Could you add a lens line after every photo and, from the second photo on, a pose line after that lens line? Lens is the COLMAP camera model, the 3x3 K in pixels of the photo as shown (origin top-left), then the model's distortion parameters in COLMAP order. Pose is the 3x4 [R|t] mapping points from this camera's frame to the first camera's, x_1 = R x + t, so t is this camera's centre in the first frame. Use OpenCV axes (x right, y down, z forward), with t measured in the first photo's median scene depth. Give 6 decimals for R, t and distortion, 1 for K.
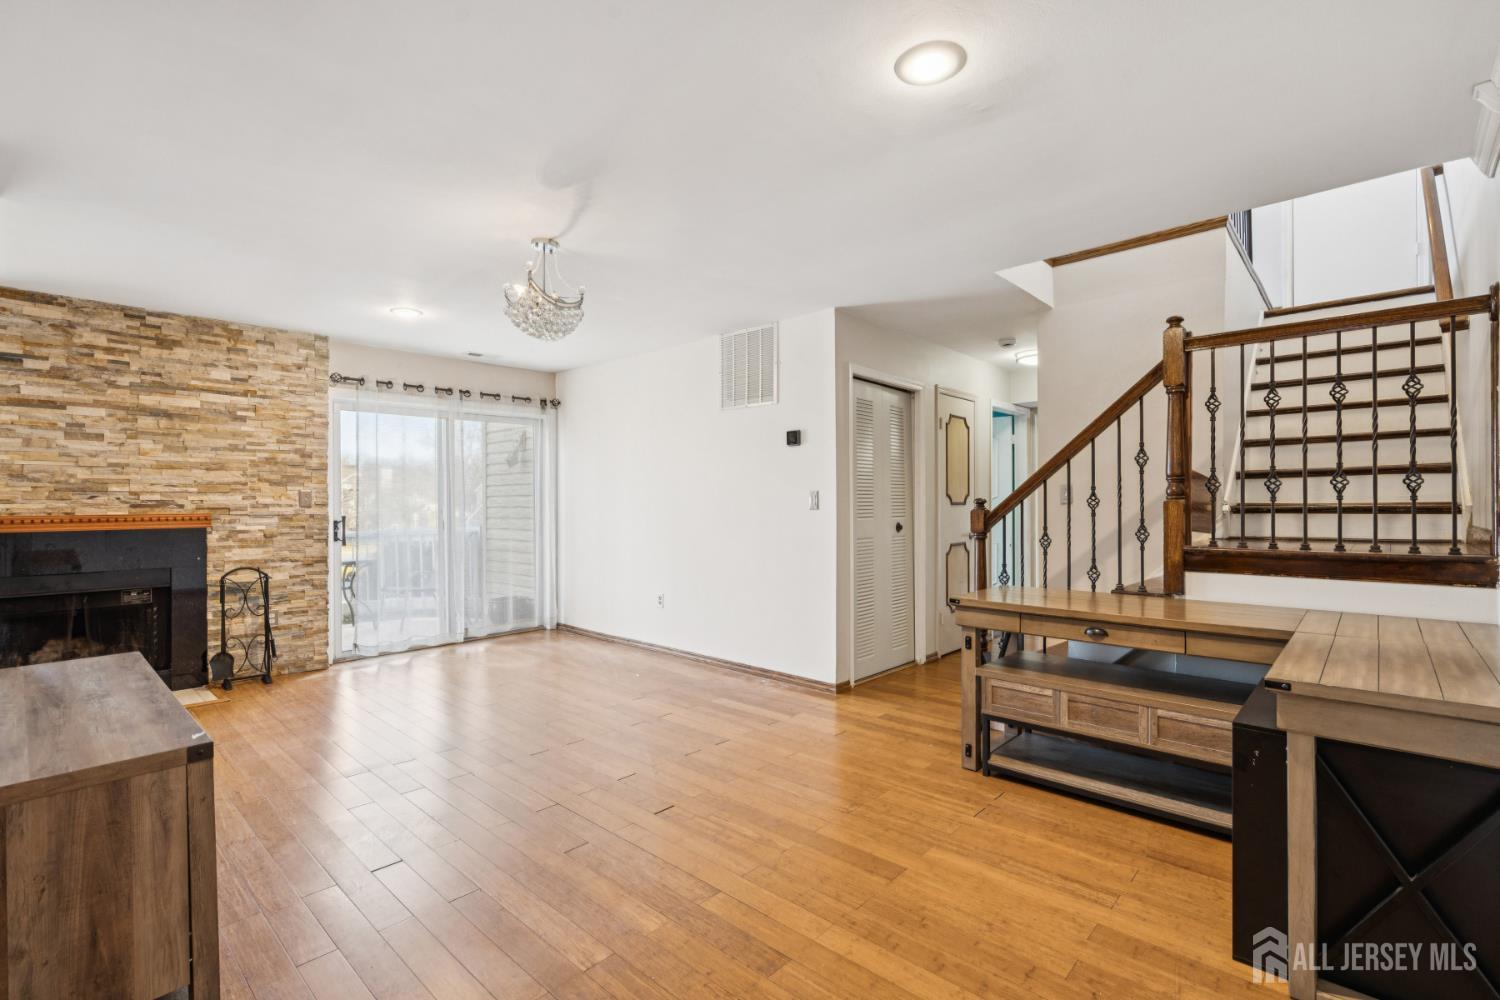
lens RADIAL K [[675.7, 0, 747.5], [0, 675.7, 501.9], [0, 0, 1]] dist [-0.001540, 0.001004]
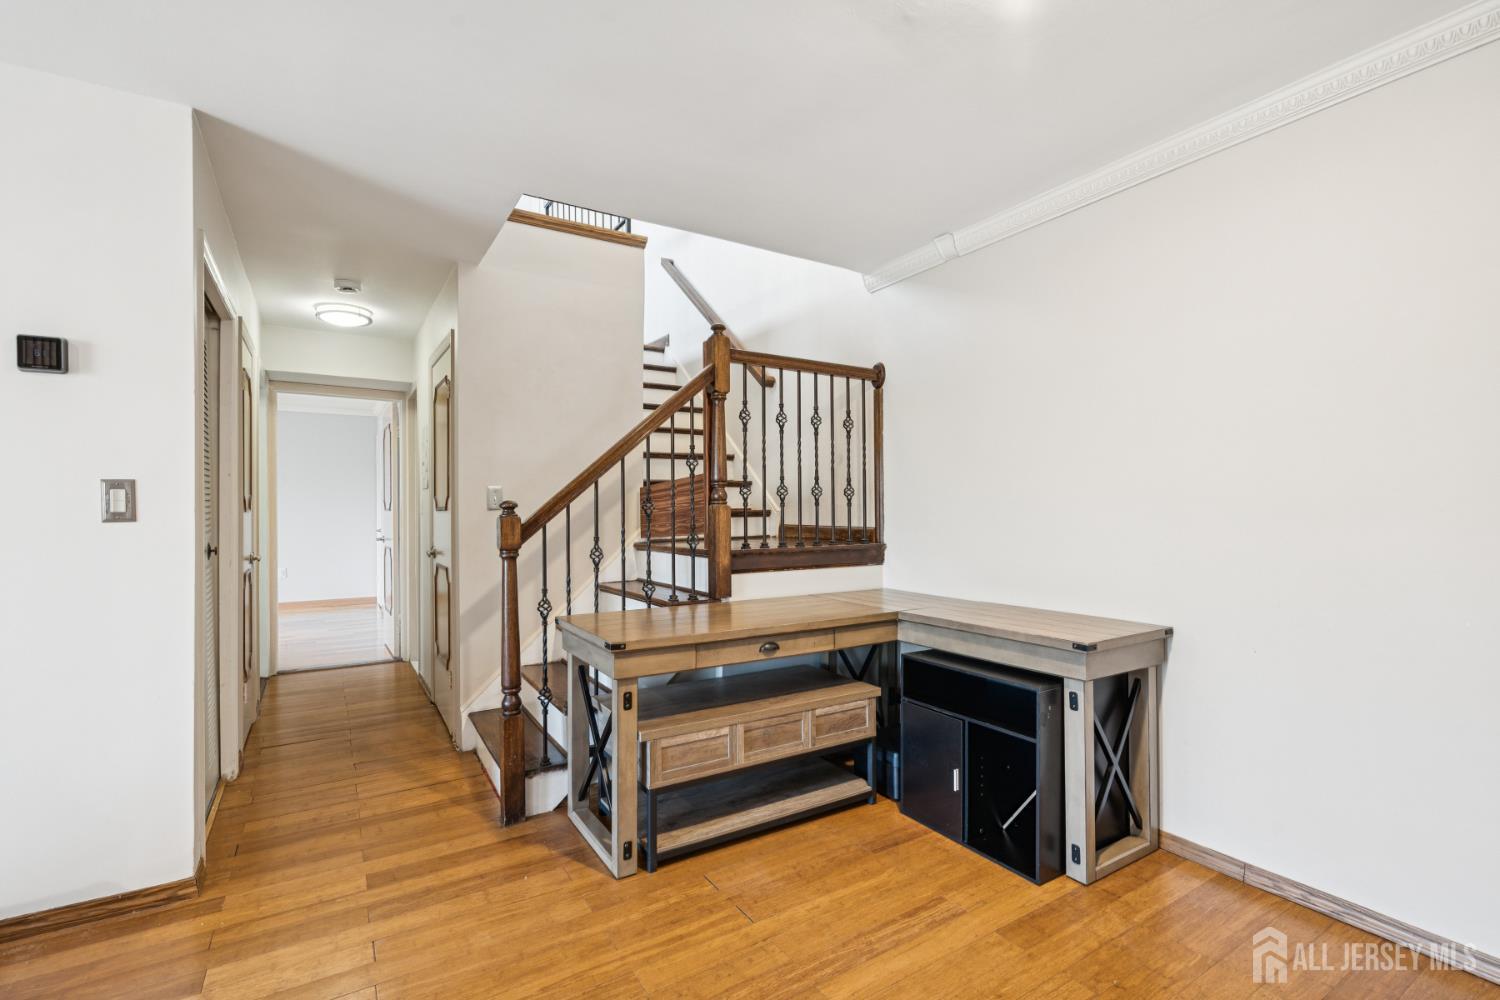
lens RADIAL K [[675.7, 0, 747.9], [0, 675.7, 510.5], [0, 0, 1]] dist [-0.001540, 0.001004]
pose [[0.262517, 0.000621, 0.964927, -0.360742], [-0.001098, 0.999999, -0.000345, 0.005673], [-0.964927, -0.000969, 0.262517, 0.740356]]
